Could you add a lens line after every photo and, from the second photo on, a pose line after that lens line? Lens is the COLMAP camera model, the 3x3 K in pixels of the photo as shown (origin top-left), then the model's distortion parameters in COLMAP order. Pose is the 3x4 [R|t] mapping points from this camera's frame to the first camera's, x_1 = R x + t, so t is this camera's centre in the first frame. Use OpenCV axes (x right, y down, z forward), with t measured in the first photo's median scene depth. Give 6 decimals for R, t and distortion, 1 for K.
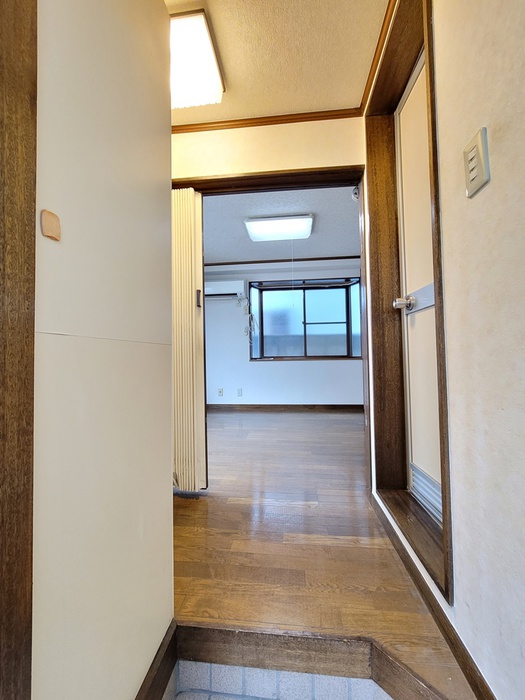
lens RADIAL K [[287.0, 0, 261.8], [0, 287.0, 346.4], [0, 0, 1]] dist [-0.003700, 0.000374]
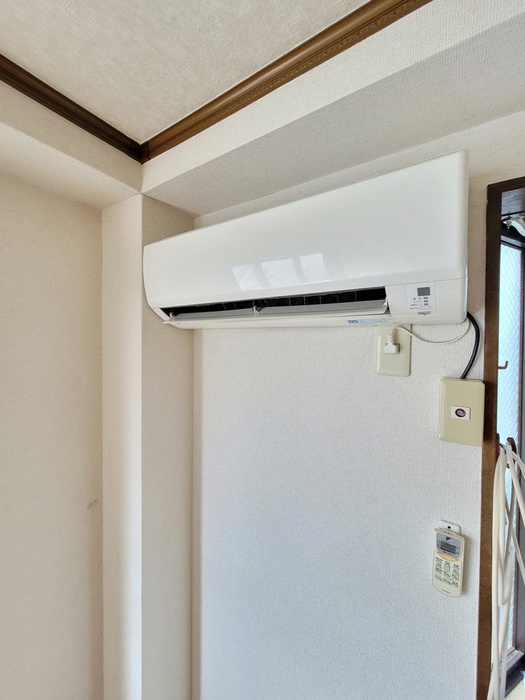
lens RADIAL K [[287.0, 0, 258.7], [0, 287.0, 350.9], [0, 0, 1]] dist [-0.003700, 0.000374]
pose [[0.881870, 0.033263, -0.470317, -0.099223], [-0.010039, 0.998607, 0.051802, -0.210236], [0.471385, -0.040961, 0.880976, 1.116992]]
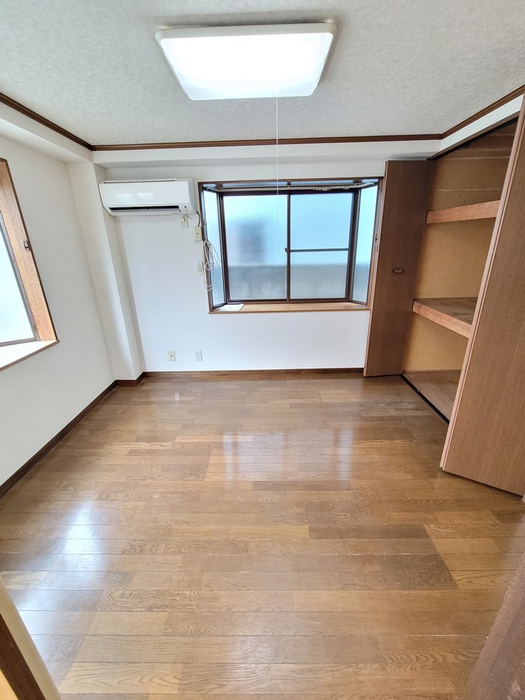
lens RADIAL K [[287.0, 0, 261.6], [0, 287.0, 347.9], [0, 0, 1]] dist [-0.003700, 0.000374]
pose [[0.994990, -0.041677, 0.090869, 0.022466], [0.005239, 0.929446, 0.368921, -0.165740], [-0.099833, -0.366597, 0.925008, 0.422200]]
